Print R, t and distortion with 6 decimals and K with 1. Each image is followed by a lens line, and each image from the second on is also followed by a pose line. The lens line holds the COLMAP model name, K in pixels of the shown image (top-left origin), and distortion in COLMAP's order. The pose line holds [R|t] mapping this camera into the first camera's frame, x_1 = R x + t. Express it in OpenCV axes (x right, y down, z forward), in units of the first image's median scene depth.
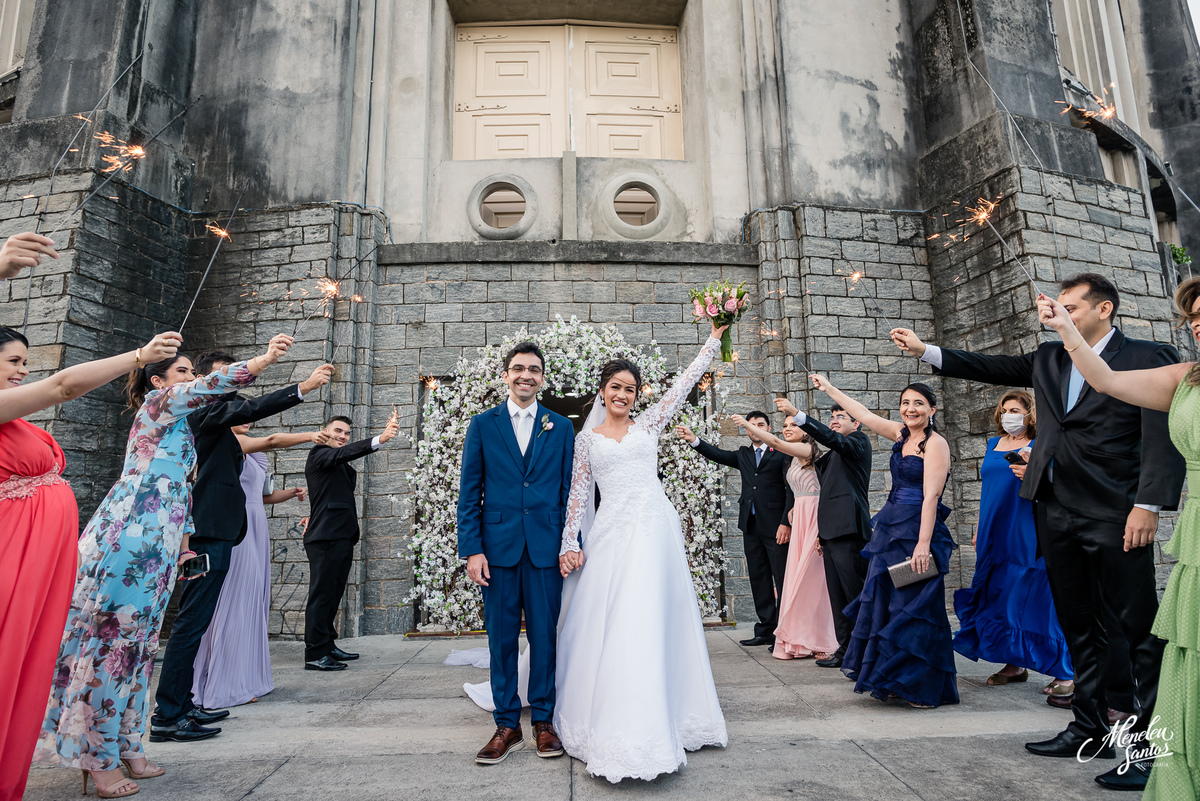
lens RADIAL K [[741.7, 0, 621.3], [0, 741.7, 396.4], [0, 0, 1]] dist [-0.037900, 0.018210]
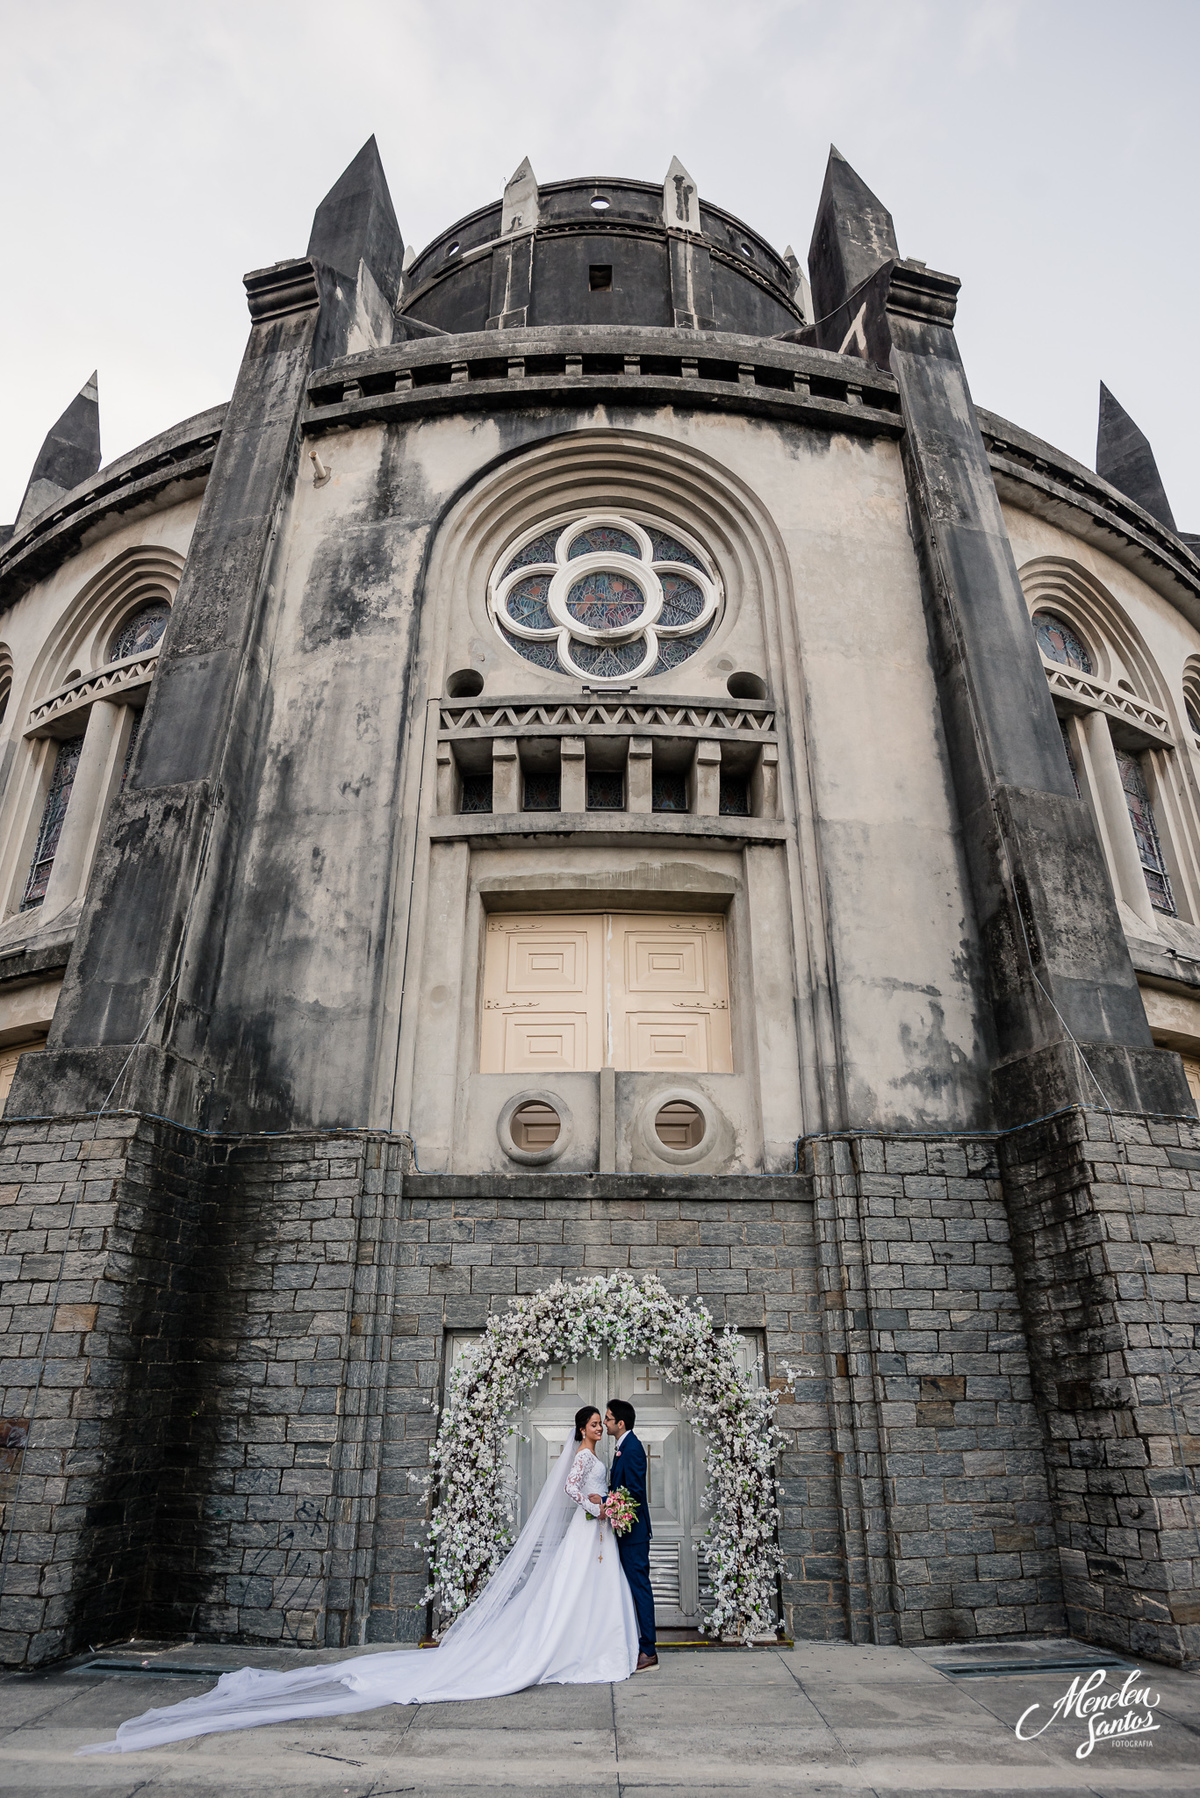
lens RADIAL K [[1098.5, 0, 602.1], [0, 1098.5, 915.6], [0, 0, 1]] dist [-0.036805, 0.015948]
pose [[0.998544, 0.001655, -0.053924, -0.003164], [-0.015468, 0.966346, -0.256782, -0.176248], [0.051684, 0.257242, 0.964964, -0.431596]]
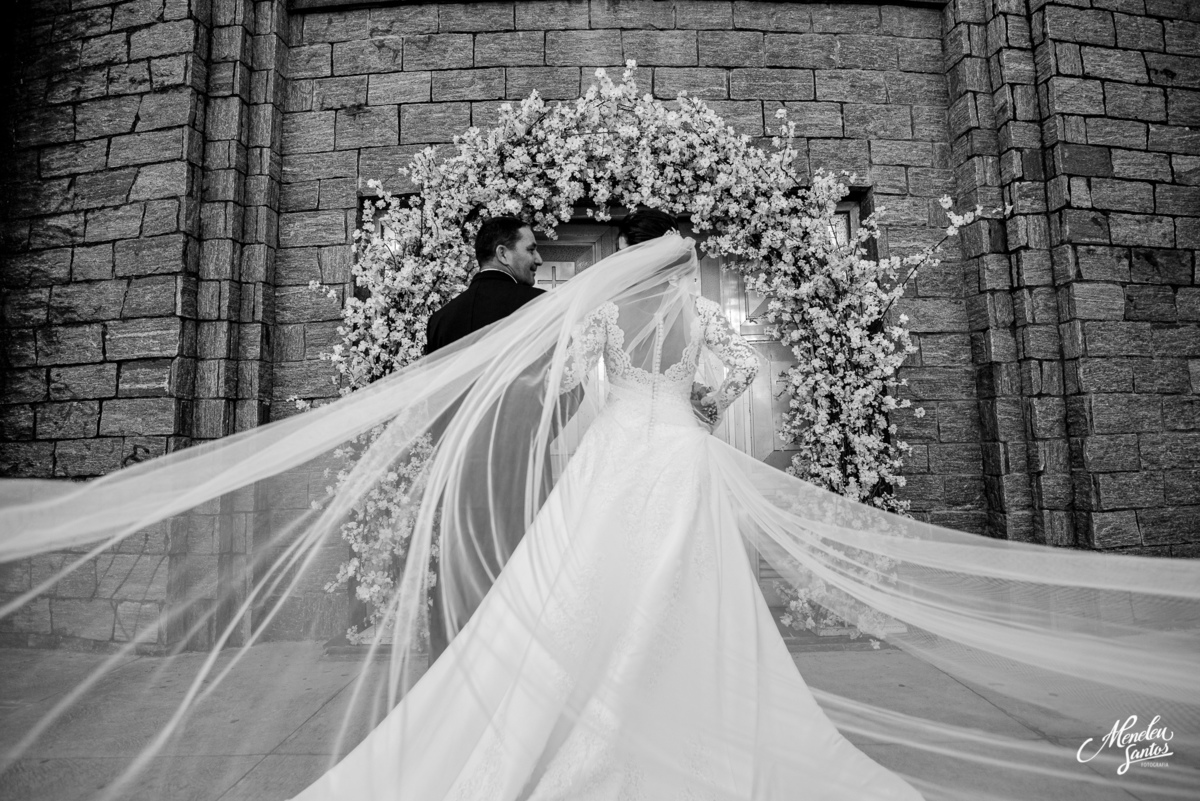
lens RADIAL K [[702.3, 0, 598.6], [0, 702.3, 391.9], [0, 0, 1]] dist [-0.036599, 0.015987]
pose [[0.998306, -0.000660, -0.058180, -0.053938], [0.004594, 0.997708, 0.067515, 0.088718], [0.058002, -0.067668, 0.996020, 0.458100]]
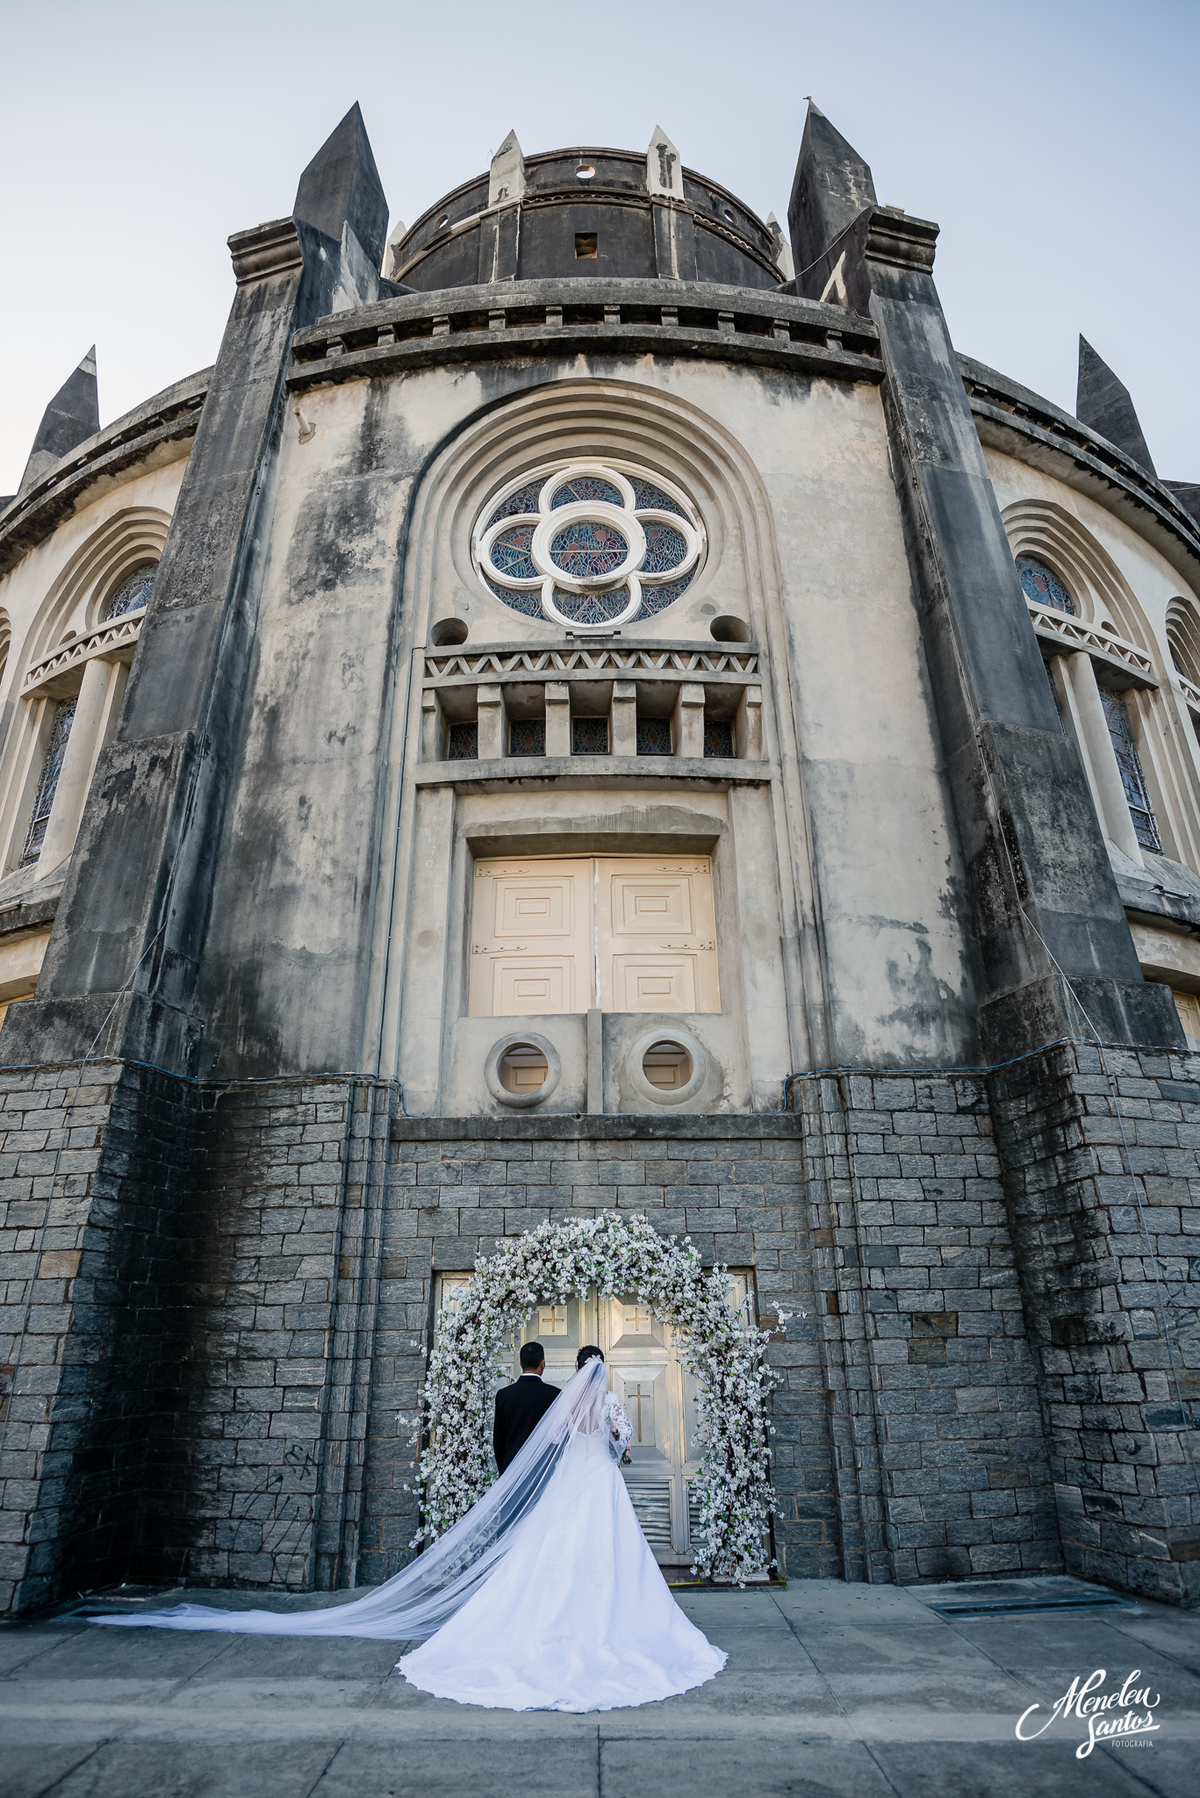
lens RADIAL K [[1052.3, 0, 593.9], [0, 1052.3, 888.2], [0, 0, 1]] dist [-0.036599, 0.015987]
pose [[0.997801, -0.013899, -0.064805, 0.018852], [-0.002584, 0.968865, -0.247577, -0.164865], [0.066229, 0.247200, 0.966698, -0.359218]]
